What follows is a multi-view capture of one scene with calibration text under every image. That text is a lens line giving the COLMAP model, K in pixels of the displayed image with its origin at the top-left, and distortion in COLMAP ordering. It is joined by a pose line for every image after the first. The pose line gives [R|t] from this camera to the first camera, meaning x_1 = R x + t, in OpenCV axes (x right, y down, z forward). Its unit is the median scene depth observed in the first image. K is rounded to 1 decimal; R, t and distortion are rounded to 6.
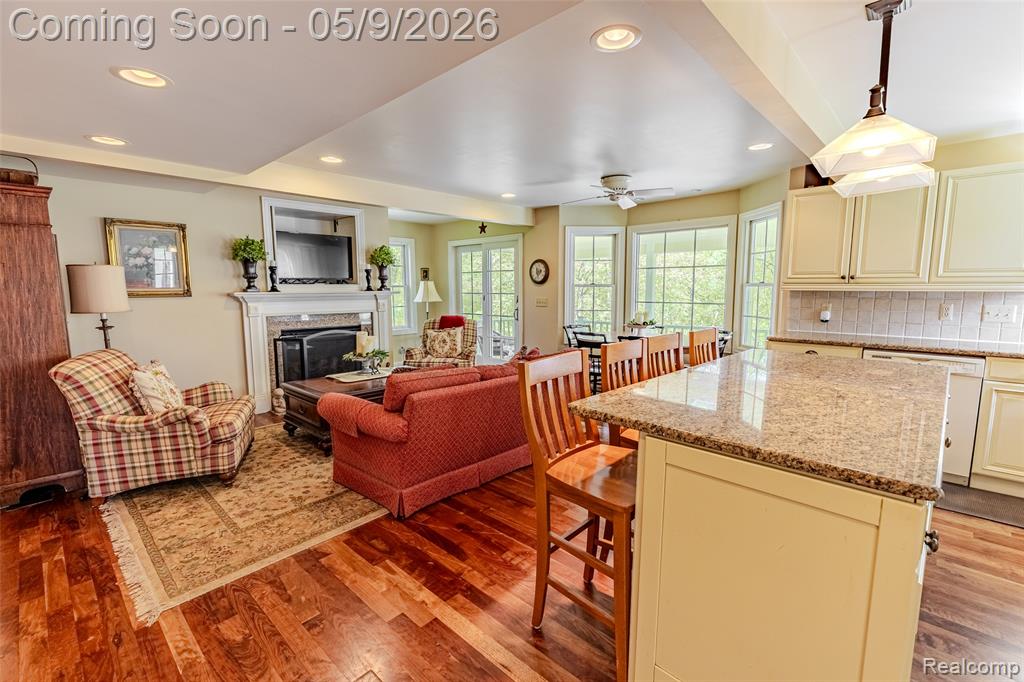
lens RADIAL K [[460.6, 0, 512.0], [0, 460.6, 341.0], [0, 0, 1]] dist [0.004824, -0.000707]
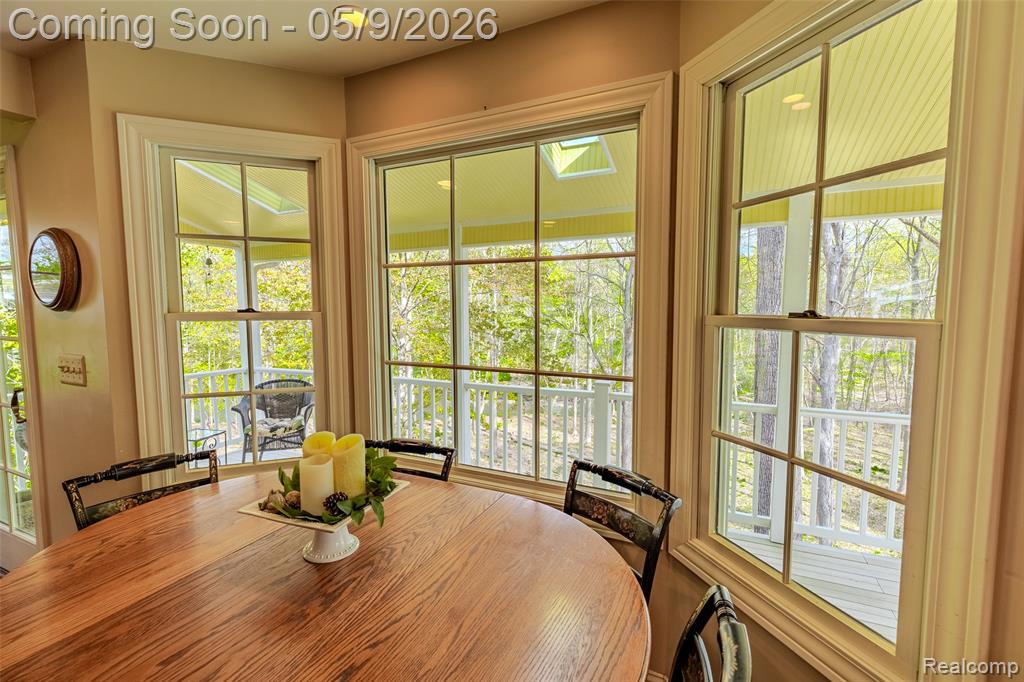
lens RADIAL K [[460.6, 0, 512.0], [0, 460.6, 341.0], [0, 0, 1]] dist [0.004824, -0.000707]
pose [[0.951739, -0.024021, 0.305966, 0.409558], [0.035849, 0.998809, -0.033097, -0.137898], [-0.304807, 0.042469, 0.951467, 1.028143]]
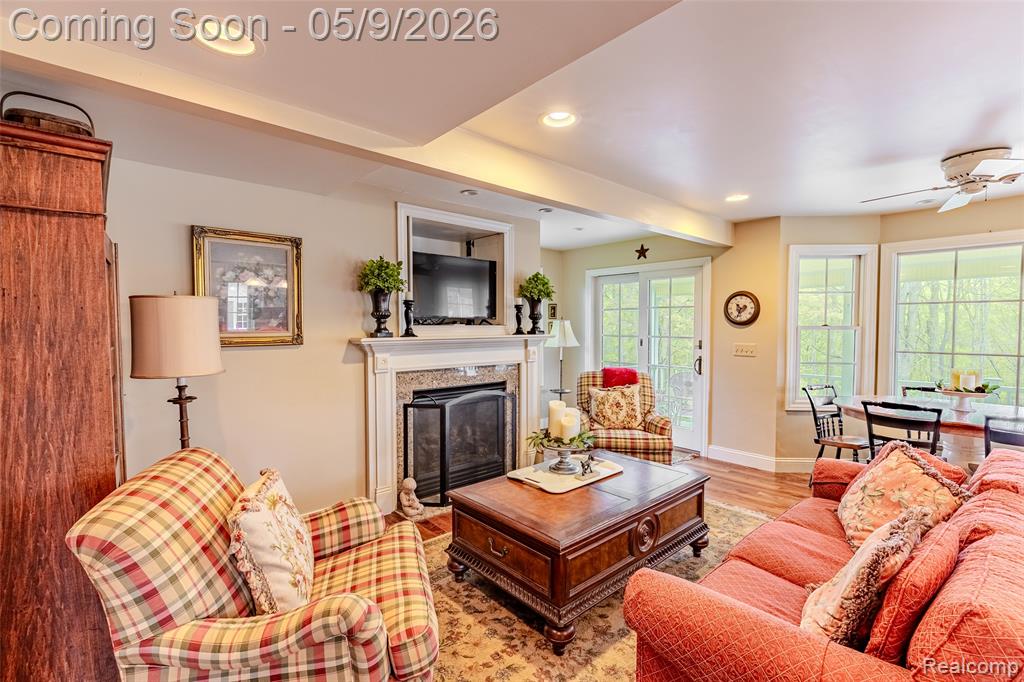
lens RADIAL K [[460.6, 0, 512.0], [0, 460.6, 341.0], [0, 0, 1]] dist [0.004824, -0.000707]
pose [[0.996559, 0.005956, -0.082672, -0.395566], [-0.012553, 0.996756, -0.079502, -0.061357], [0.081930, 0.080266, 0.993401, 0.423150]]
